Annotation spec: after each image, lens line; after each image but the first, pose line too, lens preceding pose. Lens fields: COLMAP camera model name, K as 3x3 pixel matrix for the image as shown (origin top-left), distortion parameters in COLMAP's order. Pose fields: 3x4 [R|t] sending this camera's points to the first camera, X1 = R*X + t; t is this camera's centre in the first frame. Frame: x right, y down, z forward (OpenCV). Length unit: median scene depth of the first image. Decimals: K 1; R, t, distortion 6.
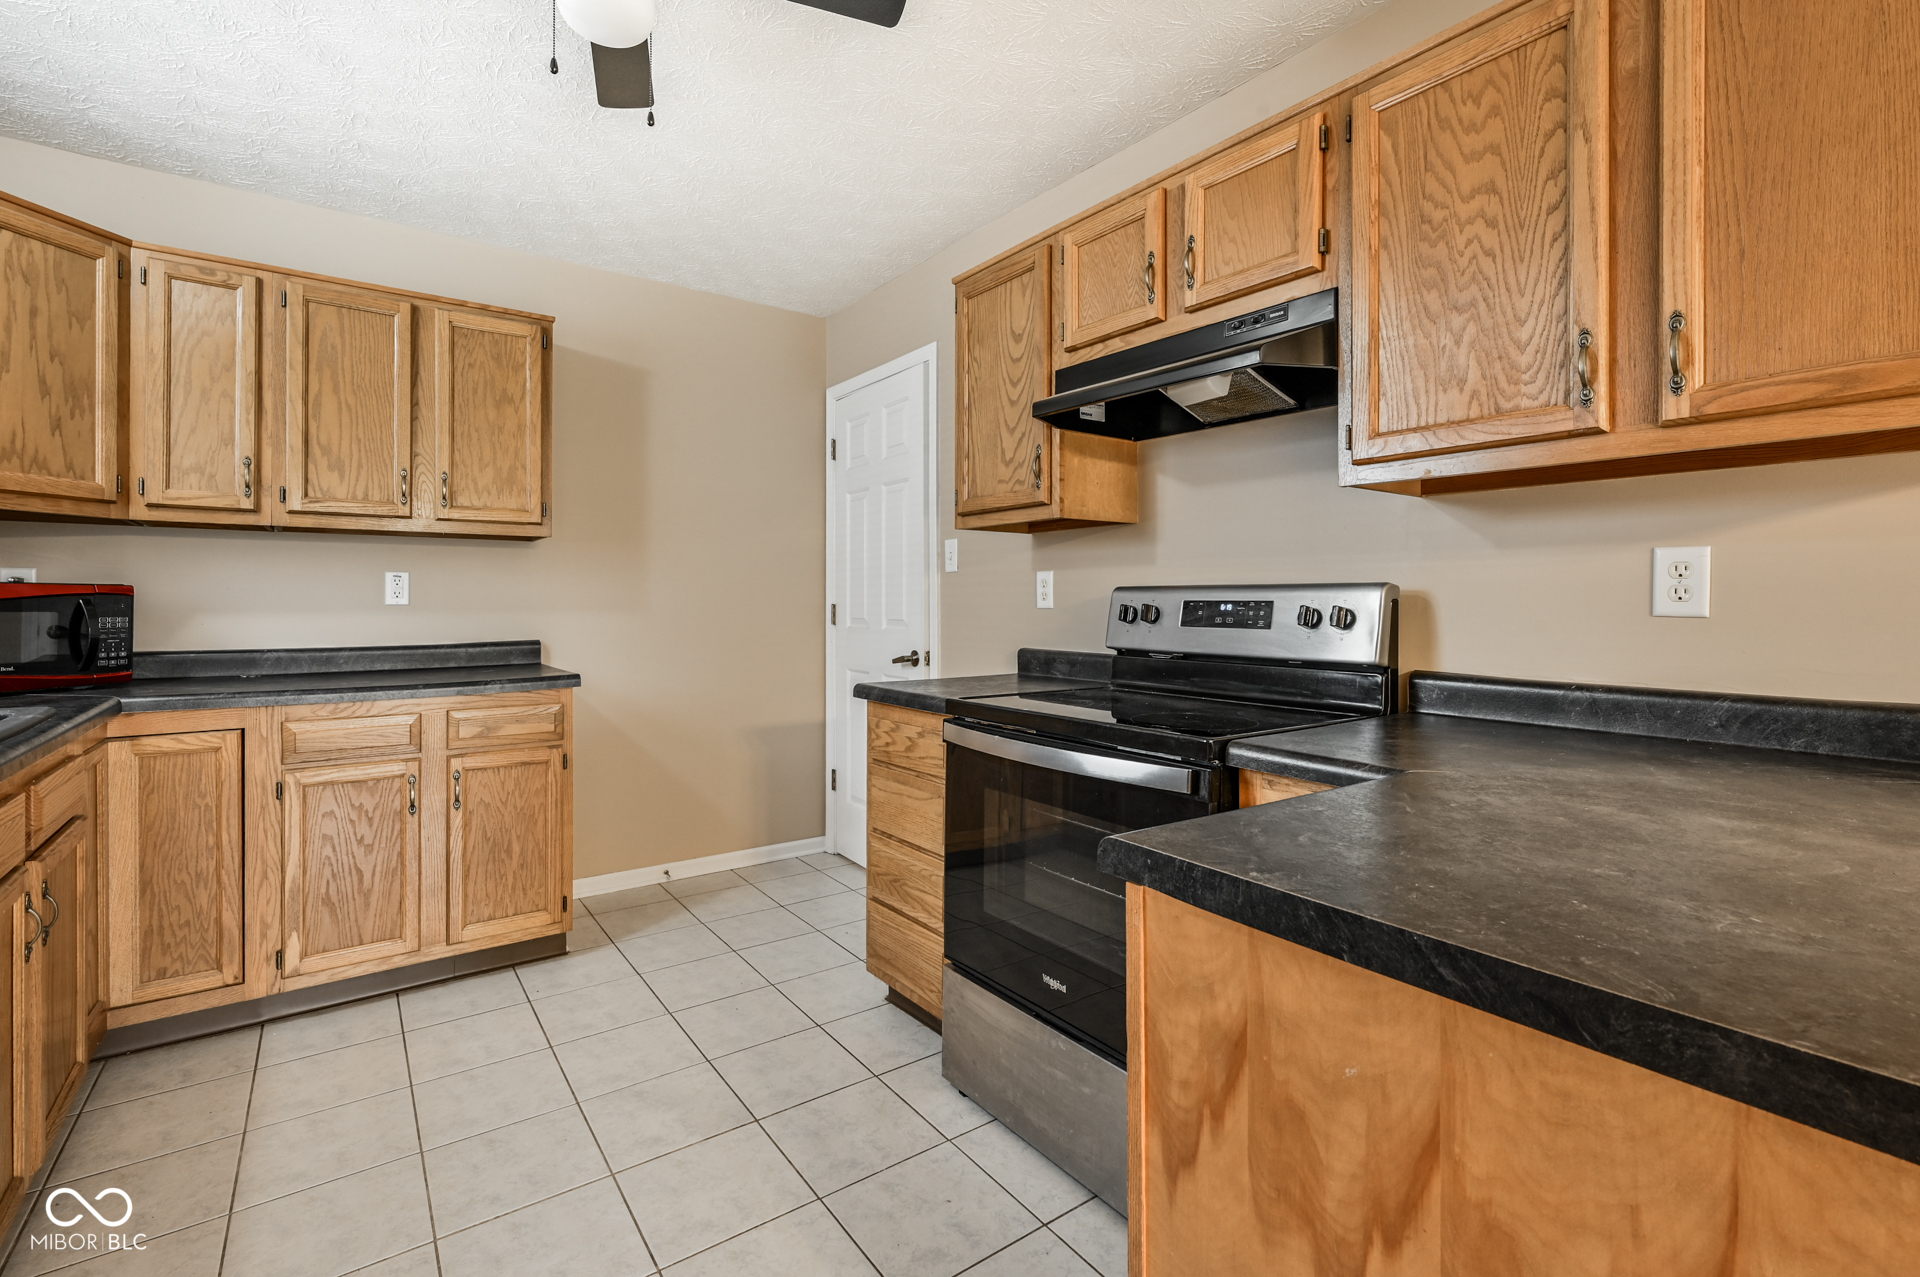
lens RADIAL K [[863.4, 0, 949.0], [0, 863.4, 599.0], [0, 0, 1]] dist [0.004053, 0.000044]
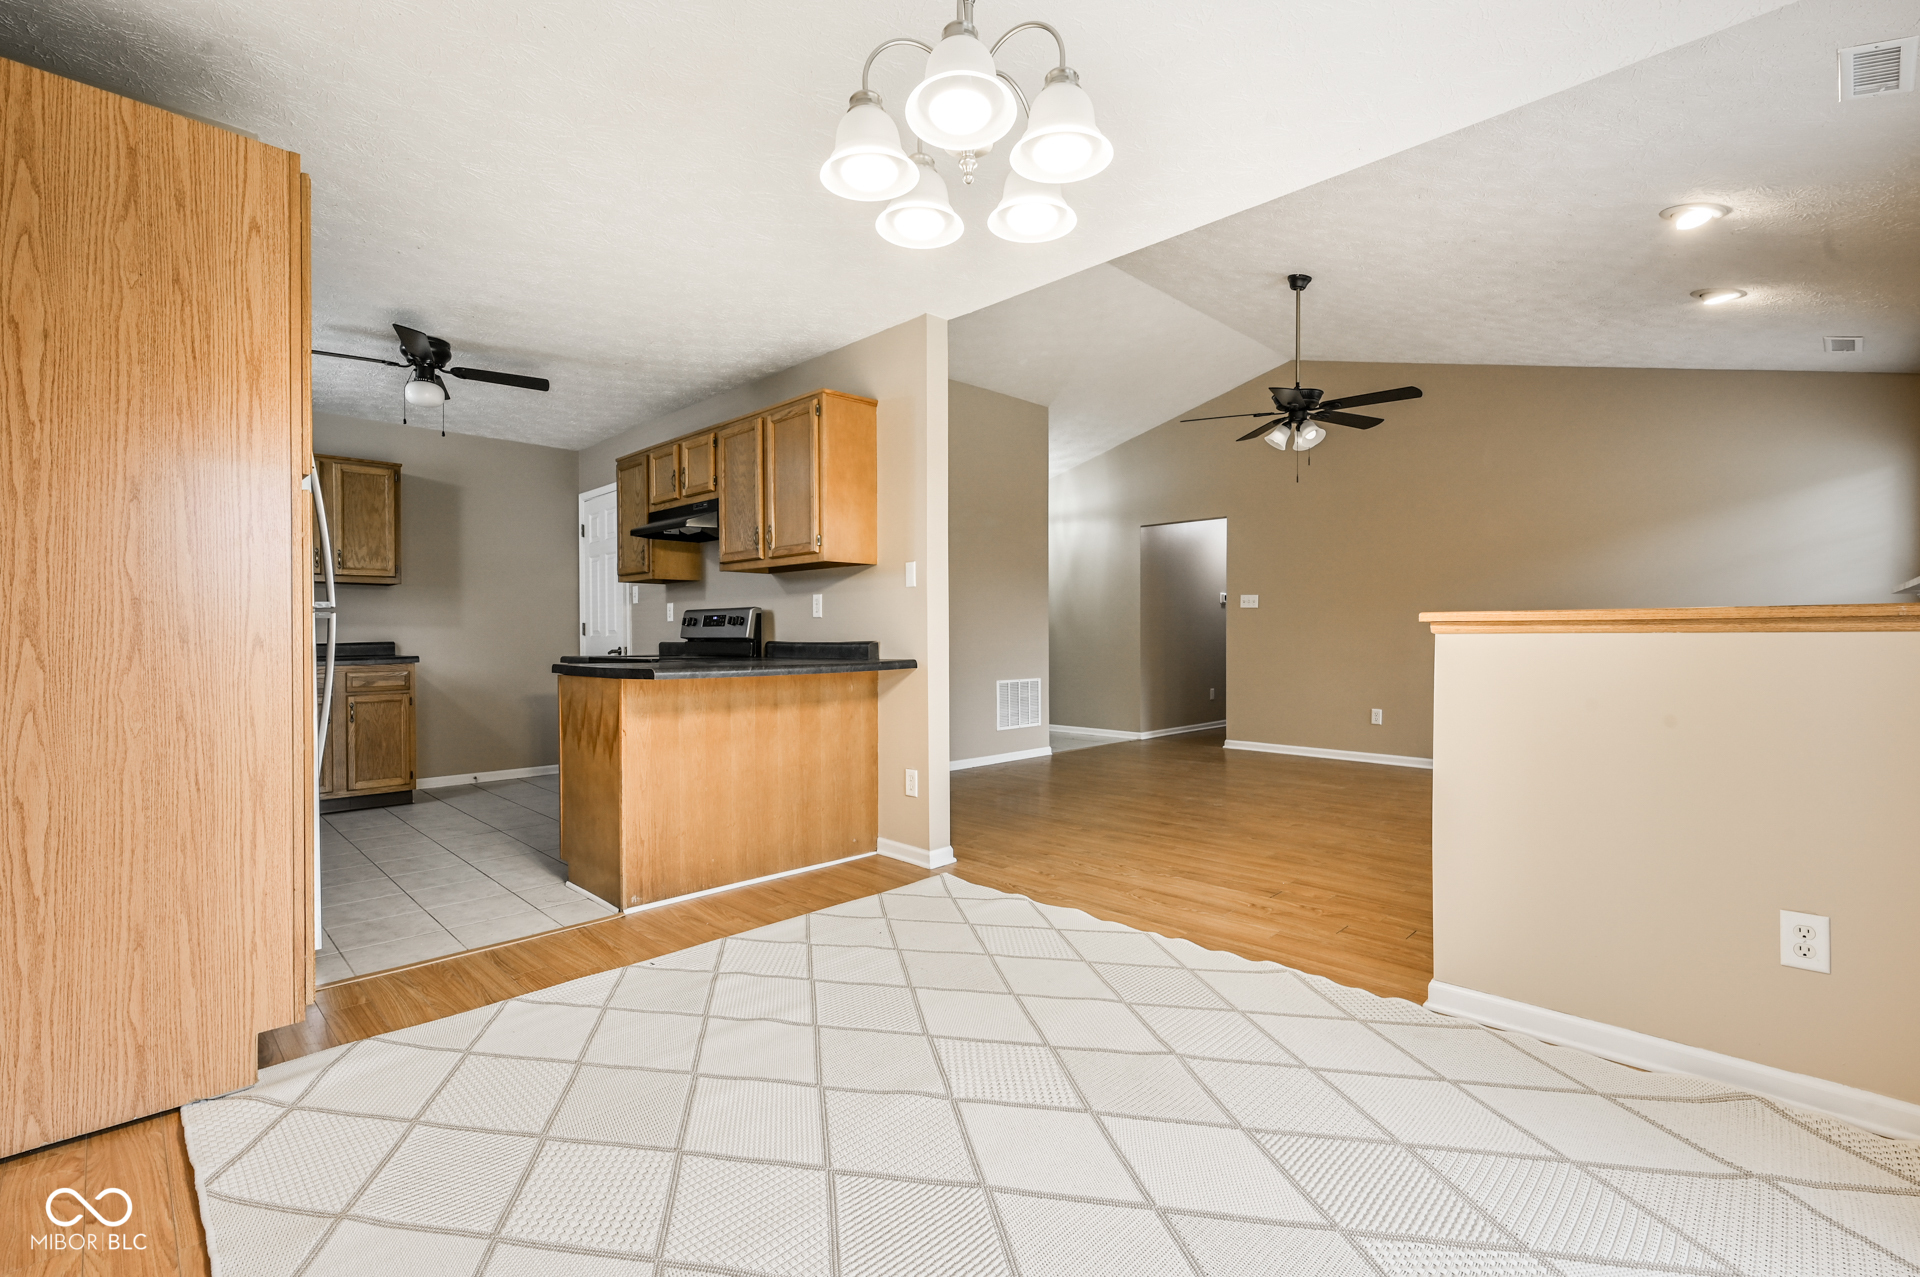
lens RADIAL K [[863.4, 0, 966.5], [0, 863.4, 642.2], [0, 0, 1]] dist [0.004053, 0.000044]
pose [[0.987443, -0.005186, 0.157890, 0.515535], [0.003698, 0.999946, 0.009716, 0.045434], [-0.157932, -0.009010, 0.987409, -1.191029]]
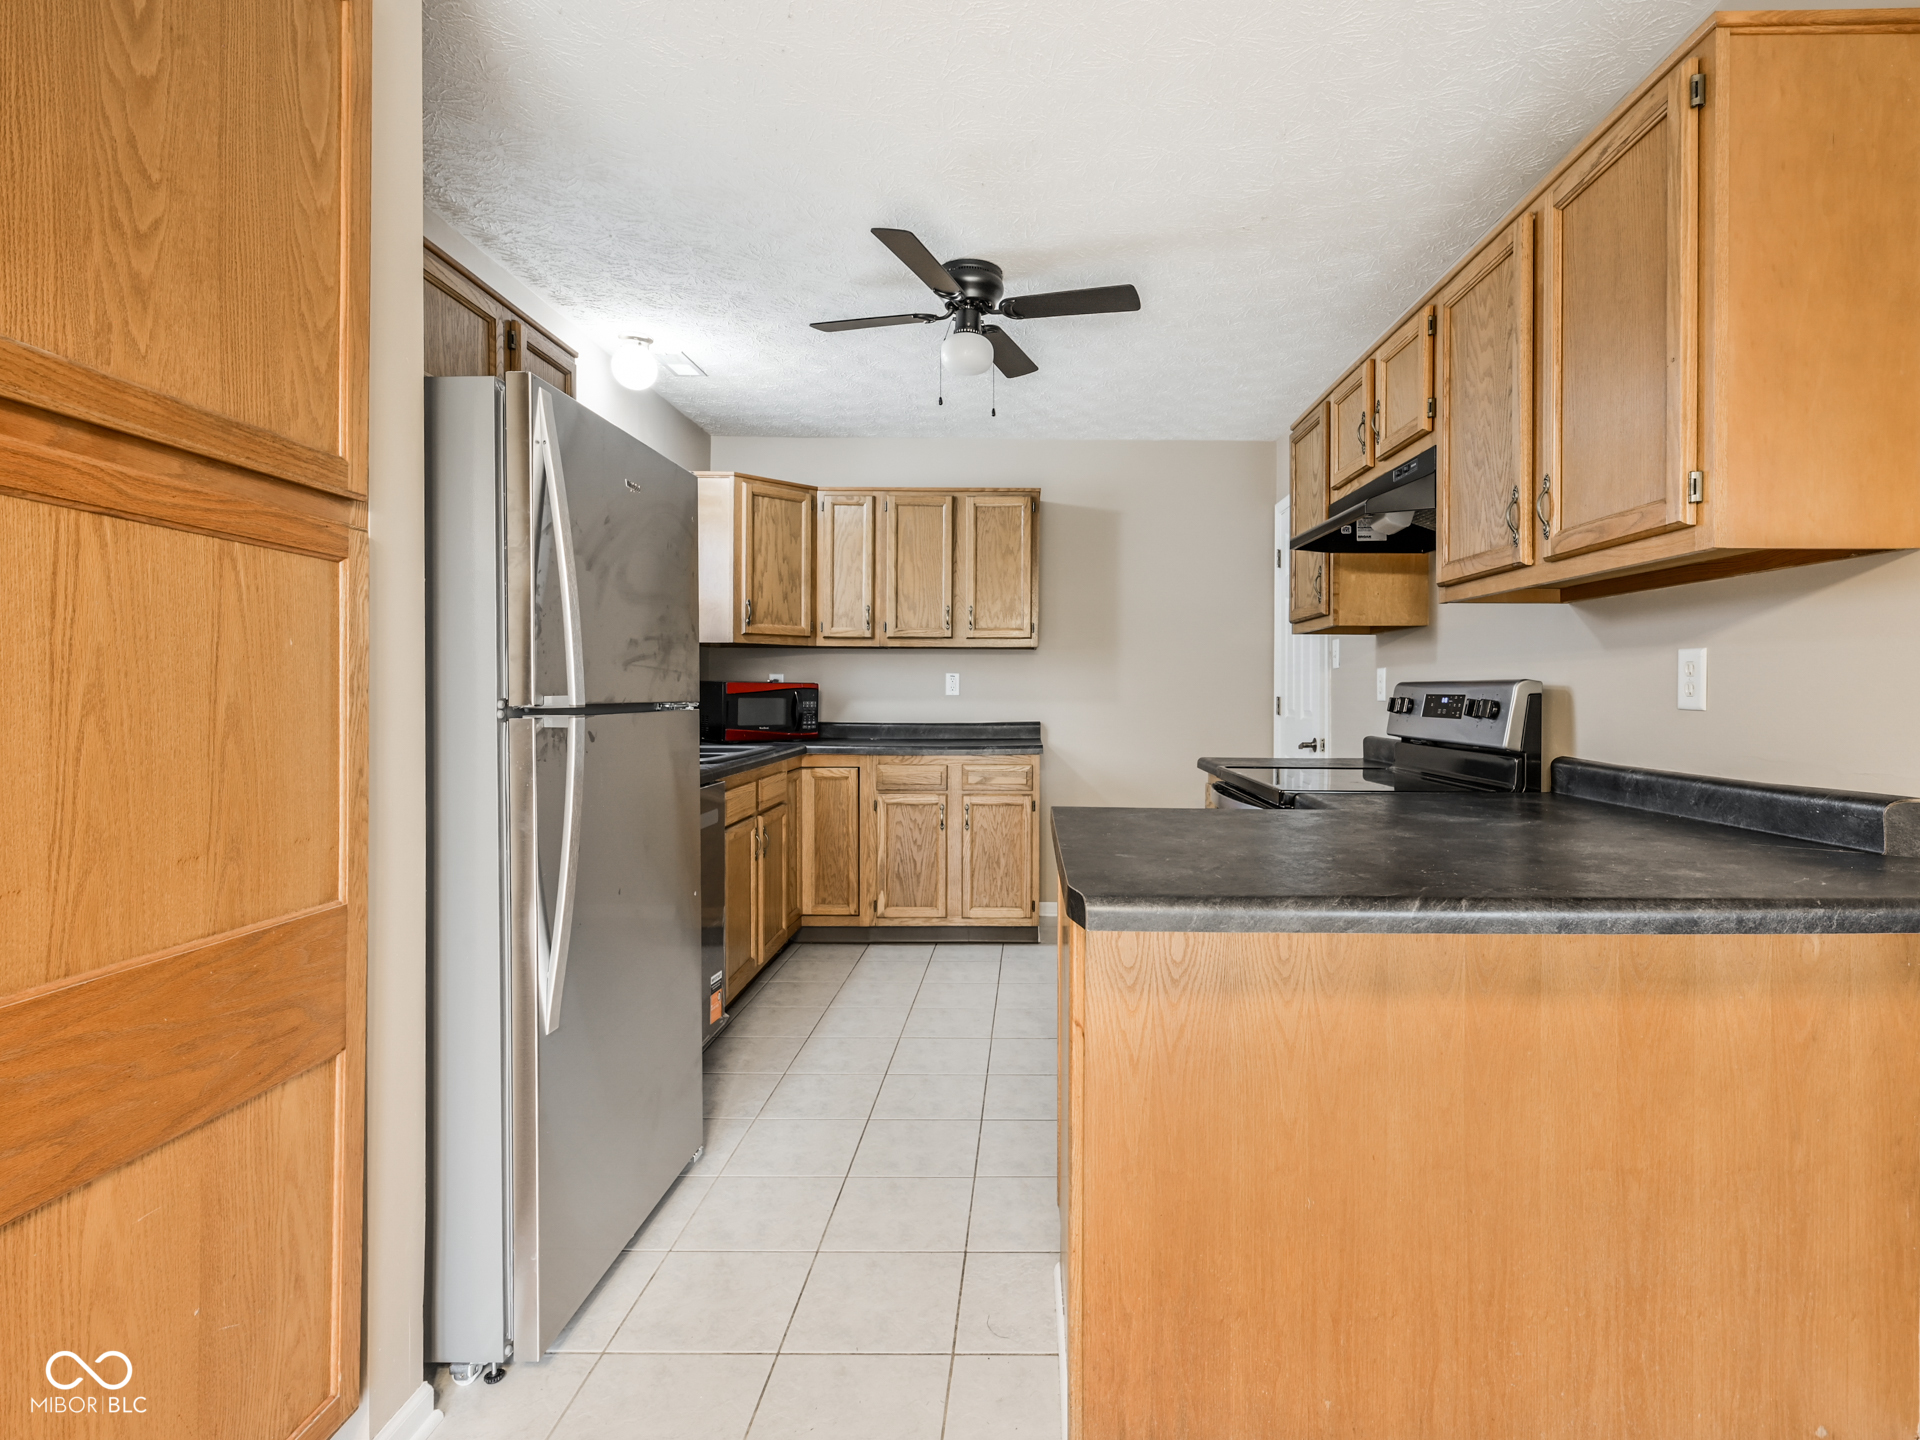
lens RADIAL K [[966.2, 0, 1028.8], [0, 966.2, 693.9], [0, 0, 1]] dist [0.005576, -0.000075]
pose [[0.811641, 0.003168, -0.584148, 0.515340], [-0.001394, 0.999993, 0.003486, -0.002182], [0.584155, -0.002015, 0.811640, -0.318456]]
